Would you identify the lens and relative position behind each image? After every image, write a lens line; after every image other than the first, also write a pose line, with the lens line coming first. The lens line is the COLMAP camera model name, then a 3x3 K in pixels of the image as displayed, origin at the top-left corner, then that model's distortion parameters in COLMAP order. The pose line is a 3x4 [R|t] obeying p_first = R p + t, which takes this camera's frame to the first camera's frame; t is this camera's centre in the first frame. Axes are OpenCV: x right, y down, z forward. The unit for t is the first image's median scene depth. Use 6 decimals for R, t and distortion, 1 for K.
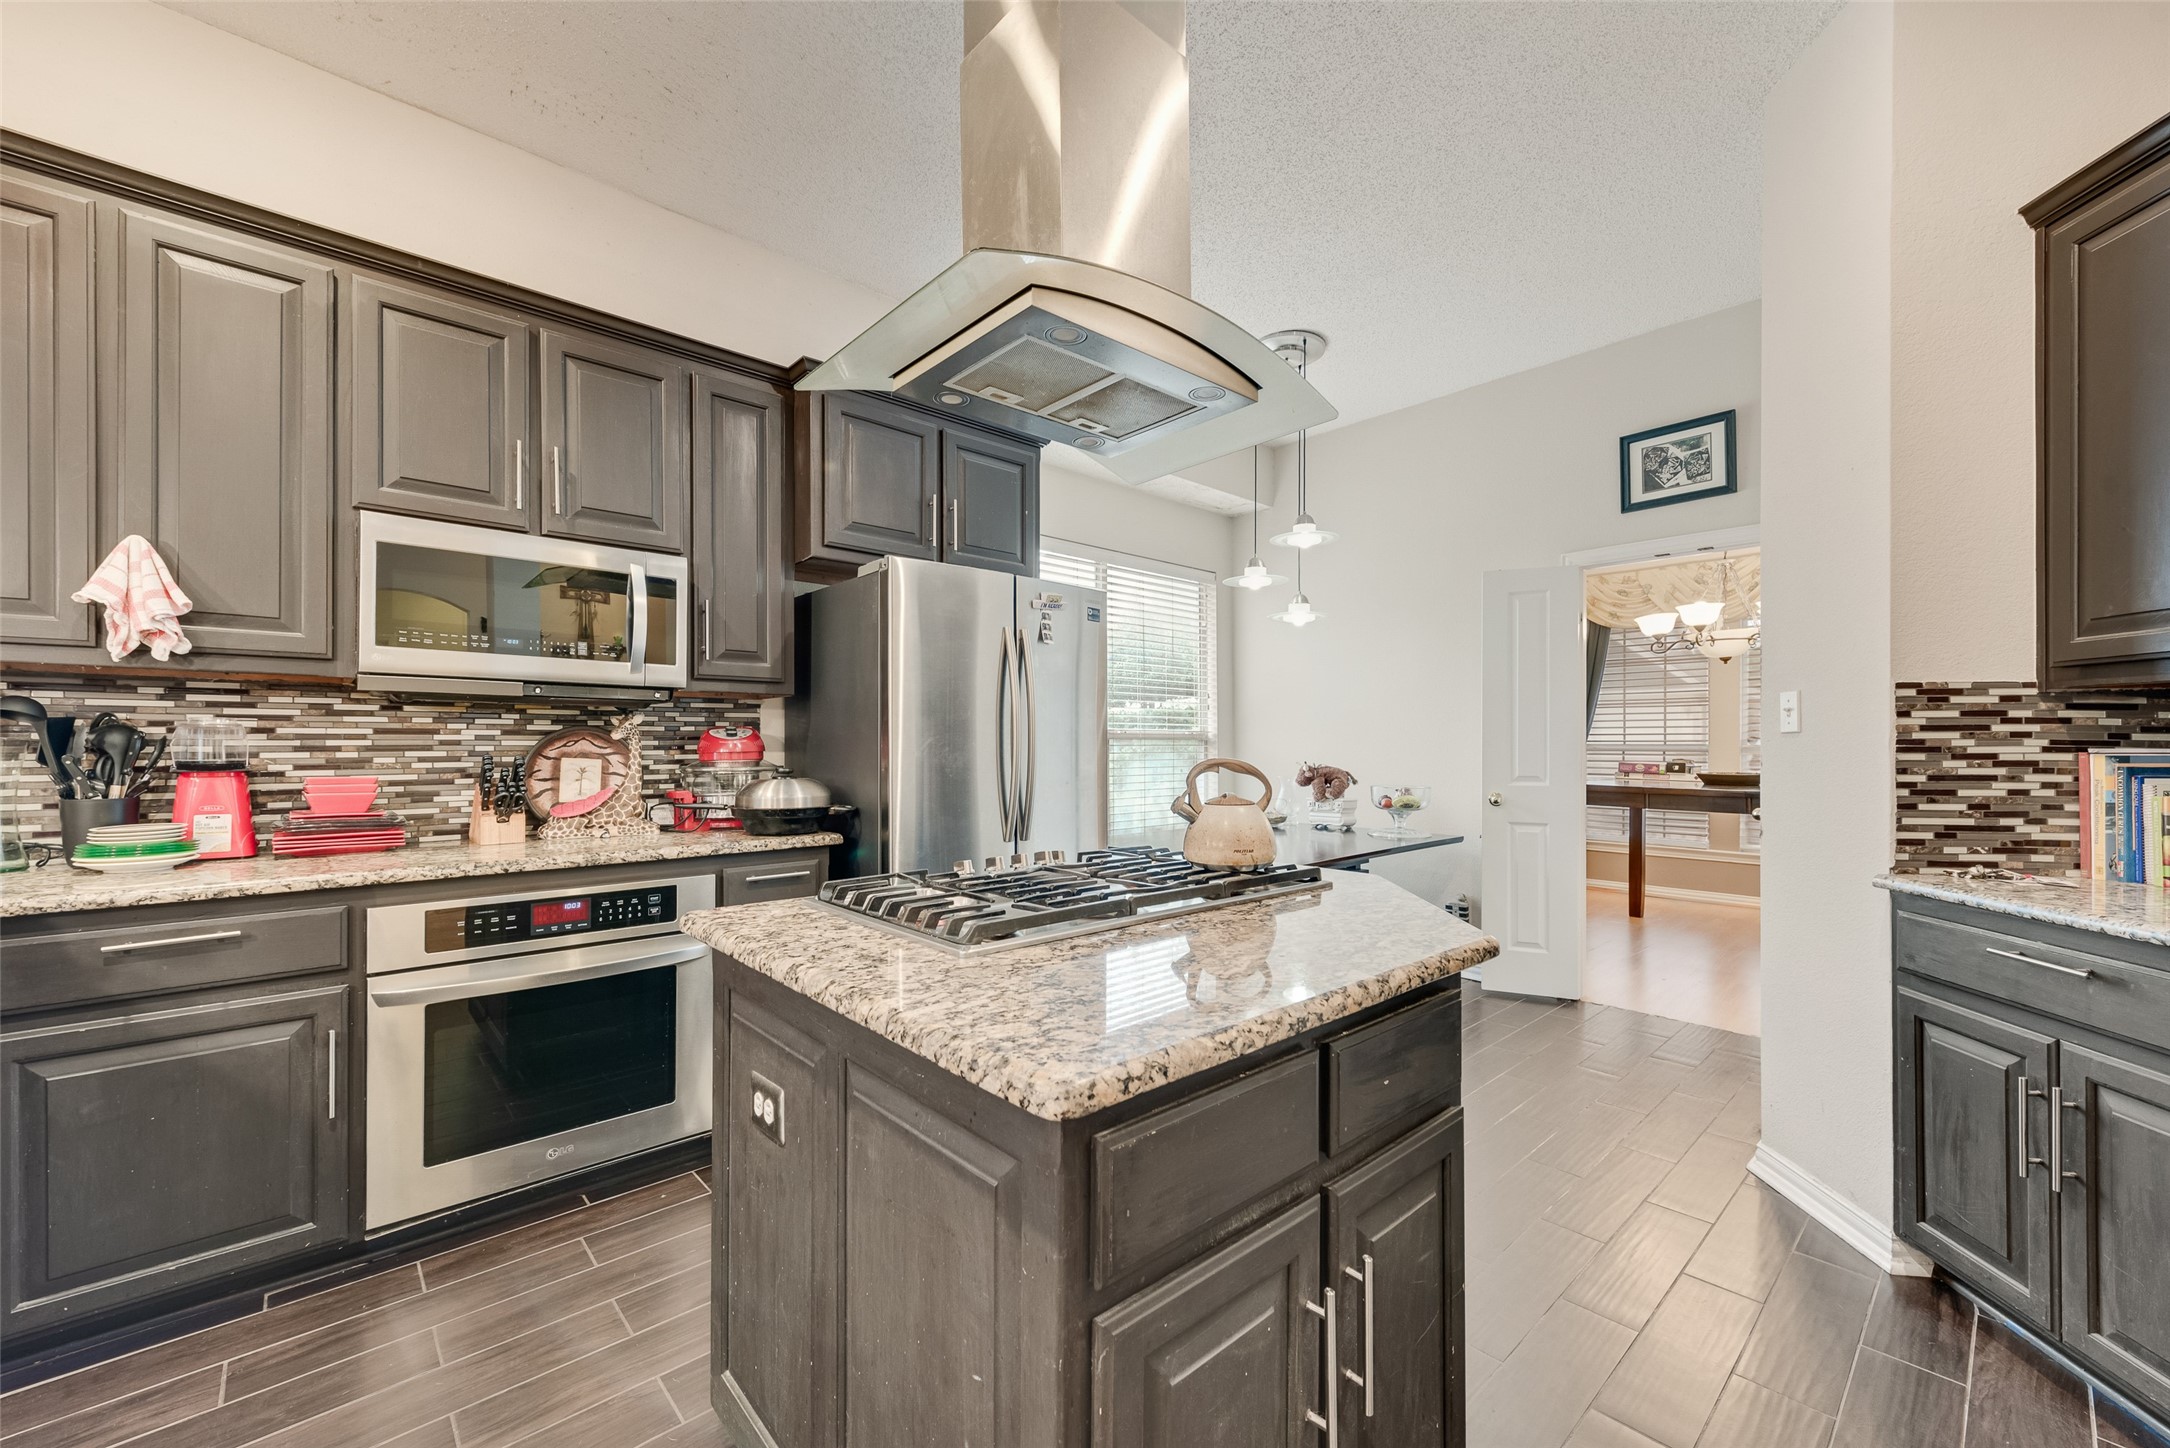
lens RADIAL K [[849.2, 0, 1083.4], [0, 849.2, 730.5], [0, 0, 1]] dist [0.015909, -0.004456]
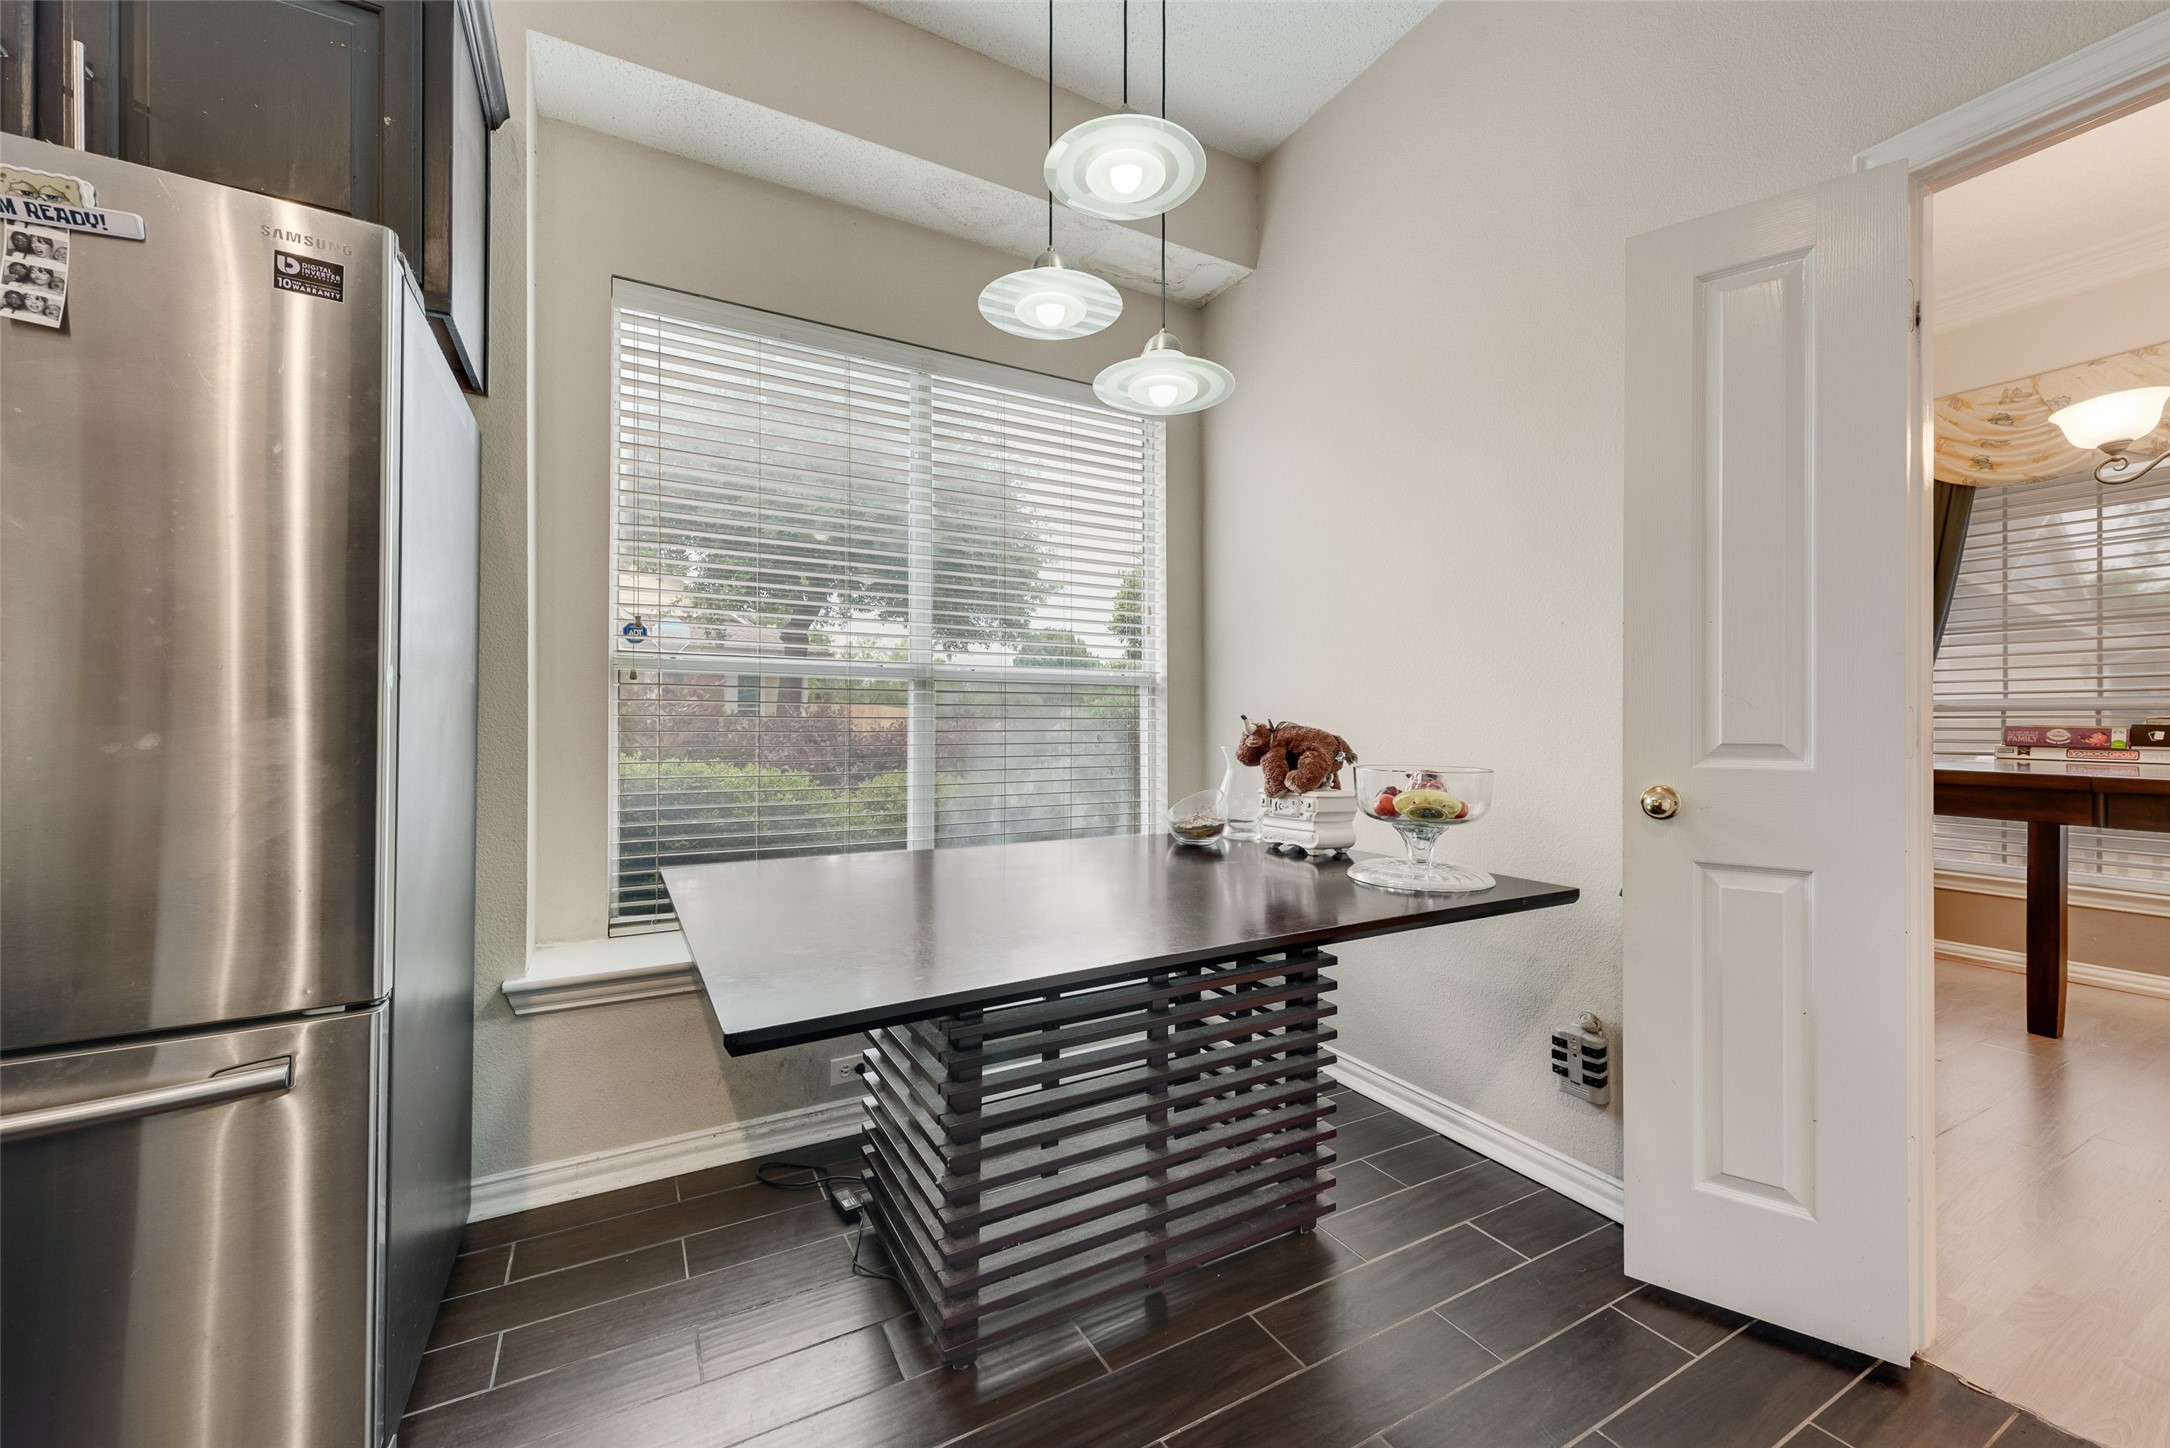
lens RADIAL K [[858.2, 0, 1087.0], [0, 858.2, 710.4], [0, 0, 1]] dist [0.014763, -0.000089]
pose [[0.973919, -0.003836, -0.226863, 0.713386], [0.004589, 0.999986, 0.002790, 0.079506], [0.226849, -0.003759, 0.973923, 1.236601]]
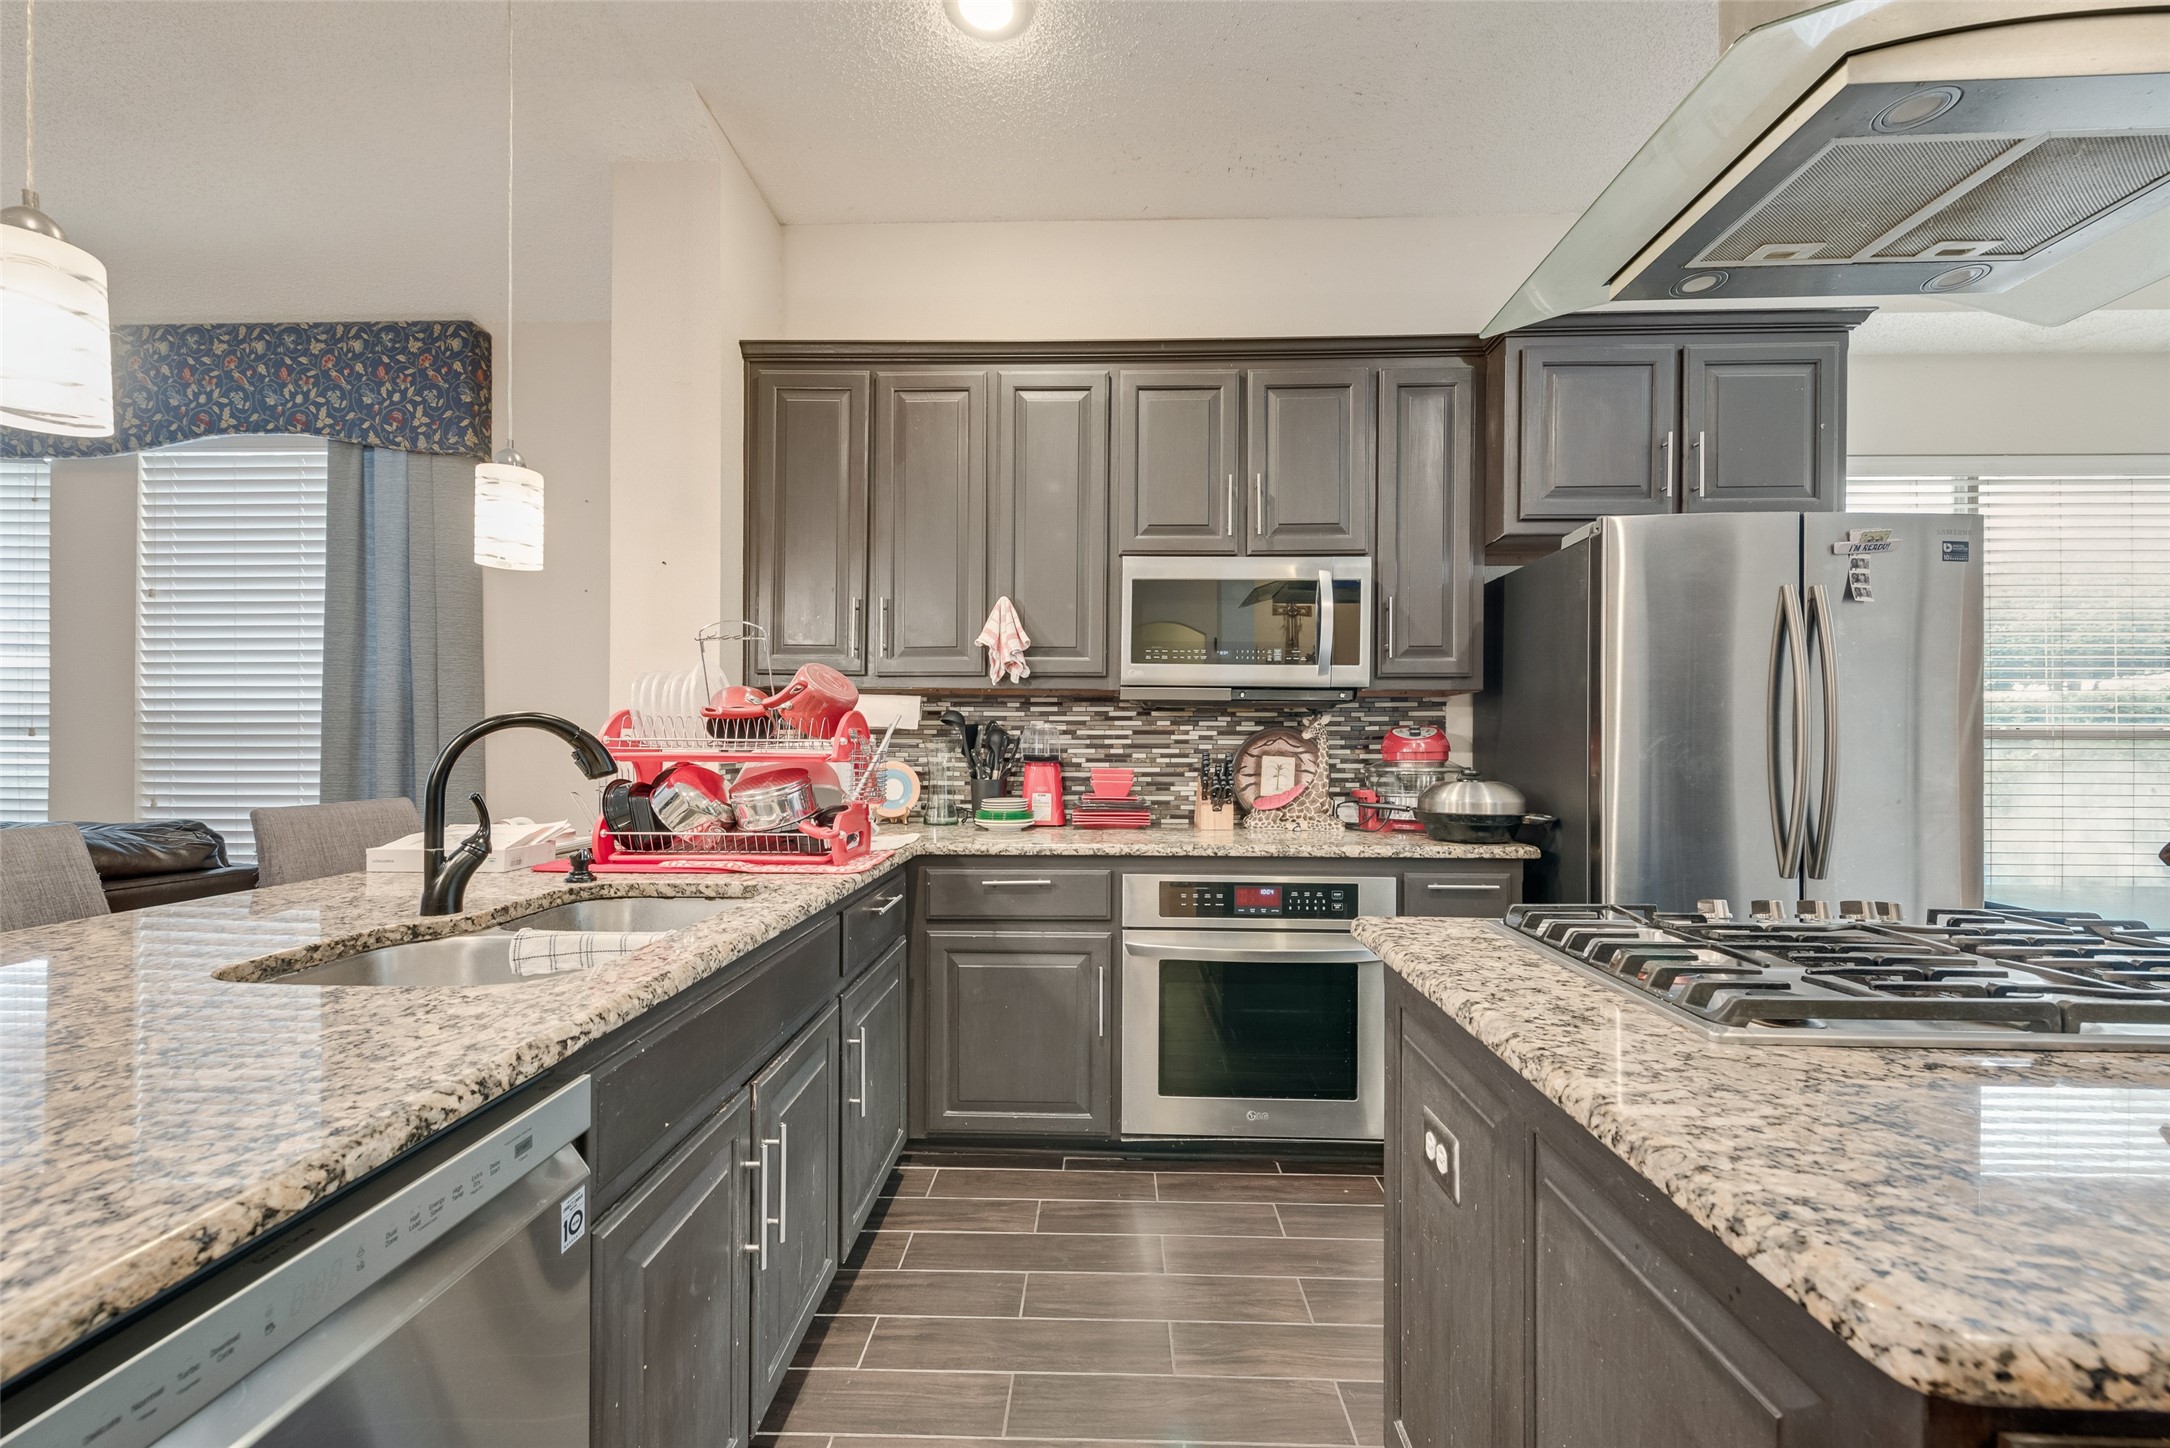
lens RADIAL K [[850.0, 0, 1087.7], [0, 850.0, 748.3], [0, 0, 1]] dist [0.015879, -0.005330]
pose [[0.718132, 0.006447, -0.695878, -0.011205], [0.007216, 0.999834, 0.016710, 0.003126], [0.695870, -0.017021, 0.717966, 0.066688]]
